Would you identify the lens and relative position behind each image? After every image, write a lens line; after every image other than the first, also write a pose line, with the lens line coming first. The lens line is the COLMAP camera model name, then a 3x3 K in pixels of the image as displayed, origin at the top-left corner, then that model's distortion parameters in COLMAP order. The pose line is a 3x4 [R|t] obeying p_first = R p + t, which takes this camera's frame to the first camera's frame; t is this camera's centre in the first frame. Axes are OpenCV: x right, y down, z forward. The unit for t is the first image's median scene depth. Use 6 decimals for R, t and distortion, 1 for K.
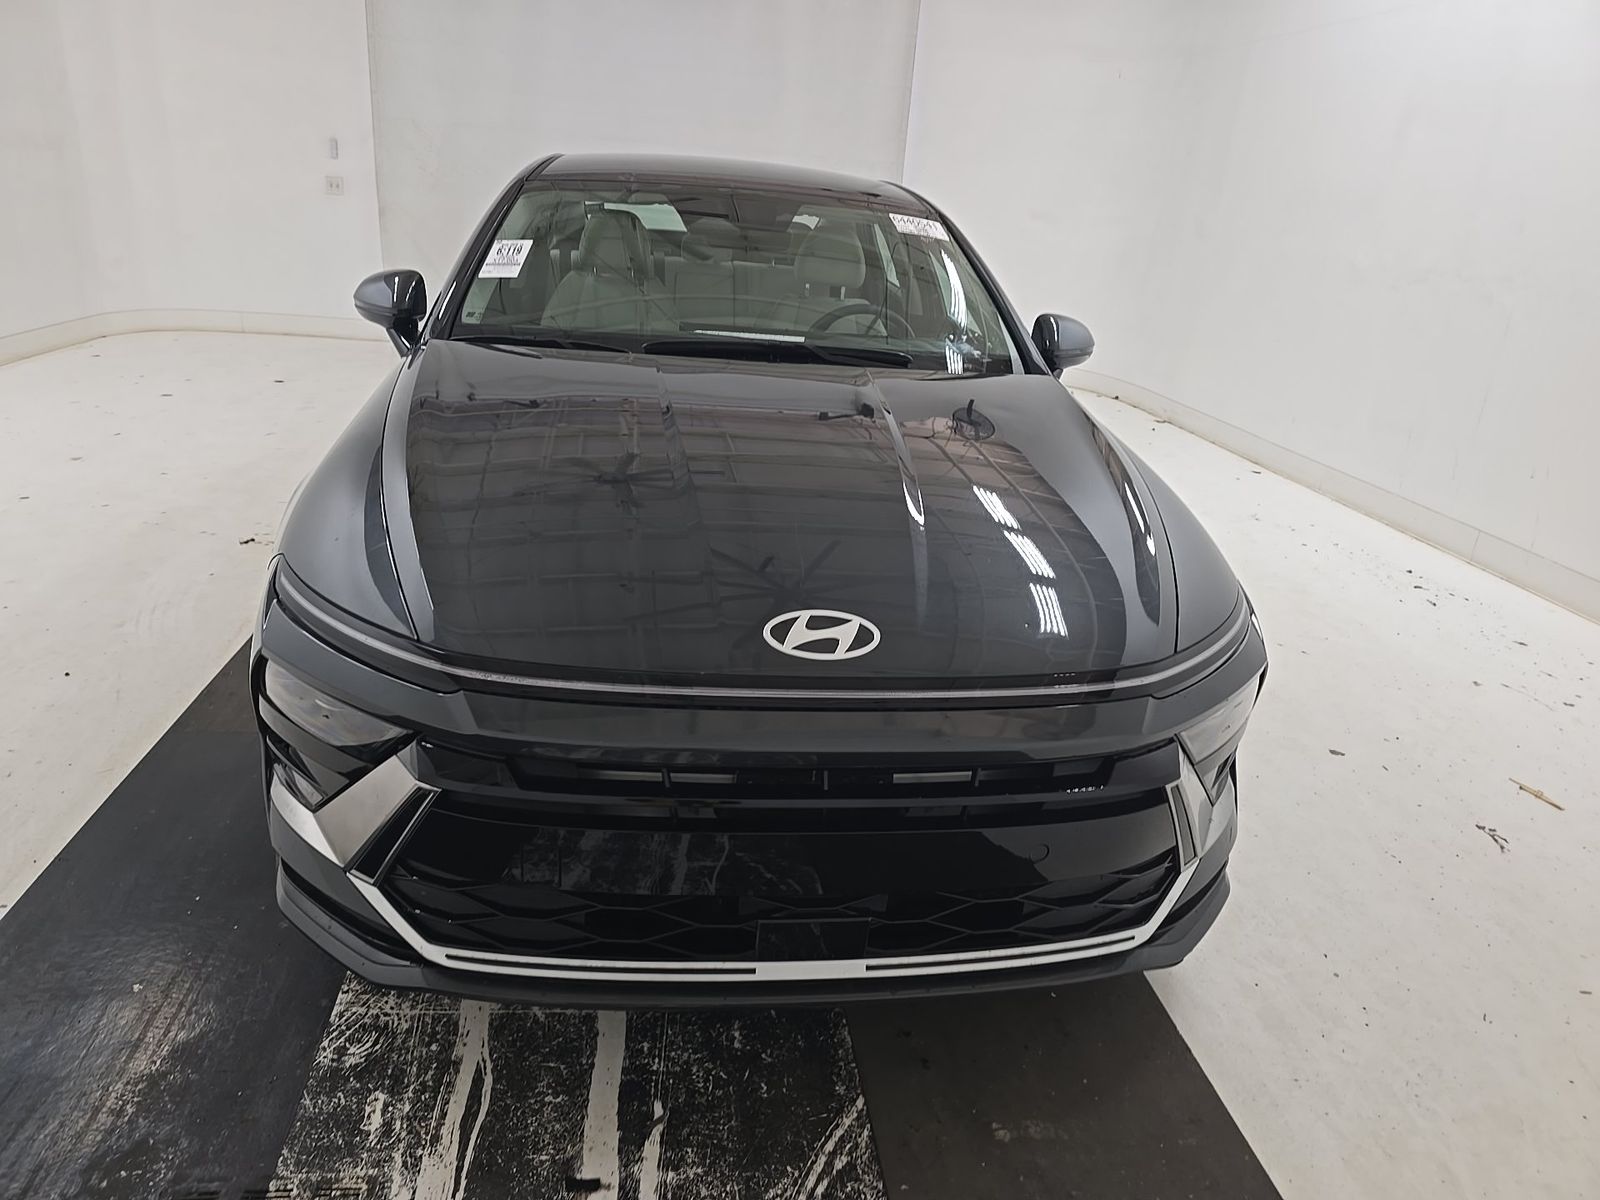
lens RADIAL K [[1093.7, 0, 795.1], [0, 1093.7, 596.5], [0, 0, 1]] dist [0.040230, -0.045492]
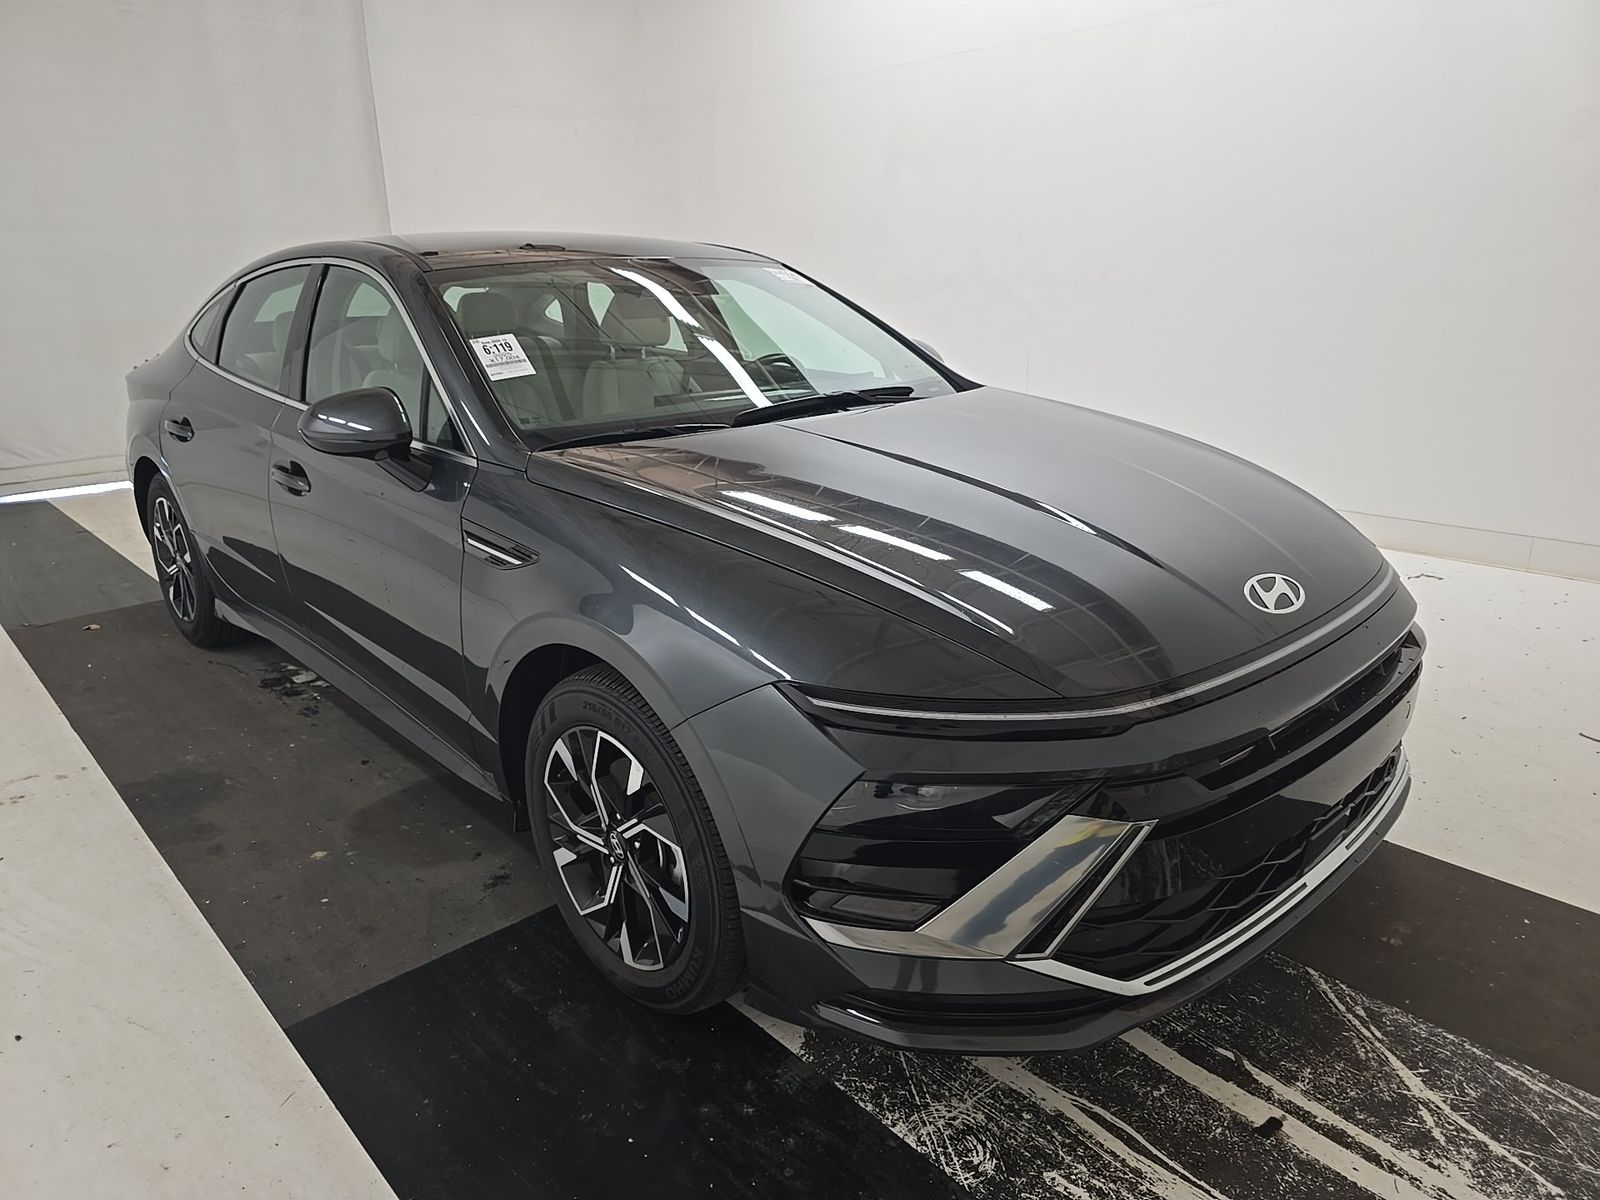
lens RADIAL K [[1093.7, 0, 795.1], [0, 1093.7, 596.5], [0, 0, 1]] dist [0.040230, -0.045492]
pose [[0.809584, -0.262235, 0.525173, -0.954715], [0.281882, 0.958438, 0.044040, -0.150485], [-0.514894, 0.112382, 0.849855, 0.227588]]
